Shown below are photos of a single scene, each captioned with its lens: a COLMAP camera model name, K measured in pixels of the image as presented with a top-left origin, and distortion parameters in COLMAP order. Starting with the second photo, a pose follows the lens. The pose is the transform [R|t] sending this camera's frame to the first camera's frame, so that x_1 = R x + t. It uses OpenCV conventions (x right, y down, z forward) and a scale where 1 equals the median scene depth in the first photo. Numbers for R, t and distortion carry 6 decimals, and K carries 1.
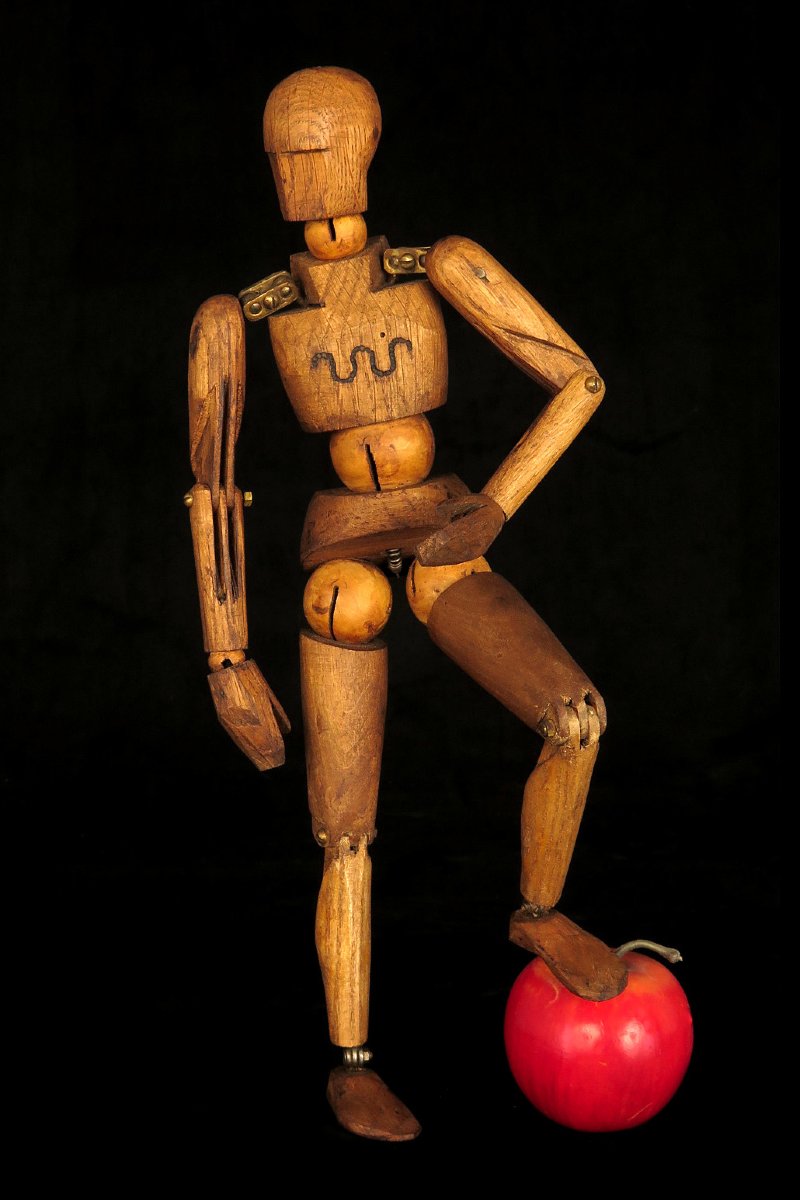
lens RADIAL K [[1908.4, 0, 401.8], [0, 1908.4, 608.3], [0, 0, 1]] dist [-0.133221, 0.000000]
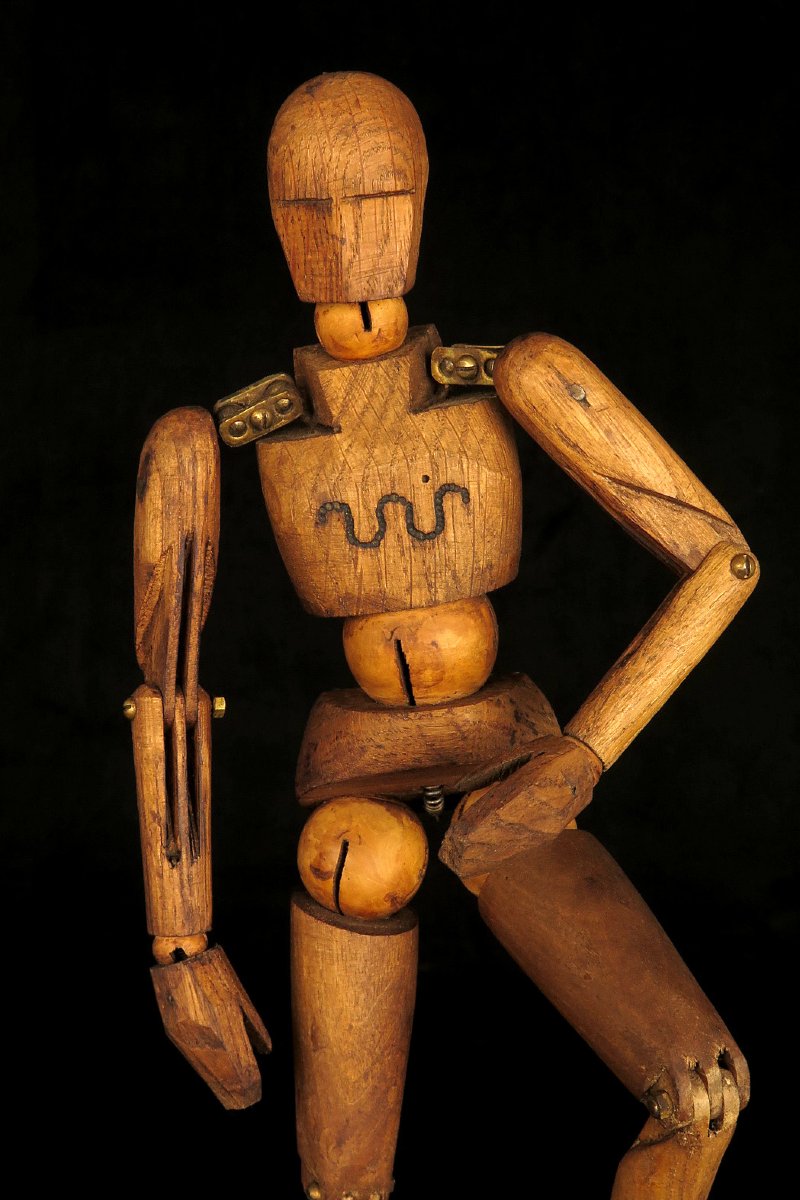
lens RADIAL K [[1908.4, 0, 426.6], [0, 1908.4, 569.8], [0, 0, 1]] dist [-0.133221, 0.000000]
pose [[0.999407, 0.032784, -0.010513, -0.001724], [-0.033082, 0.999017, -0.029502, -0.091534], [0.009536, 0.029832, 0.999509, 0.334476]]
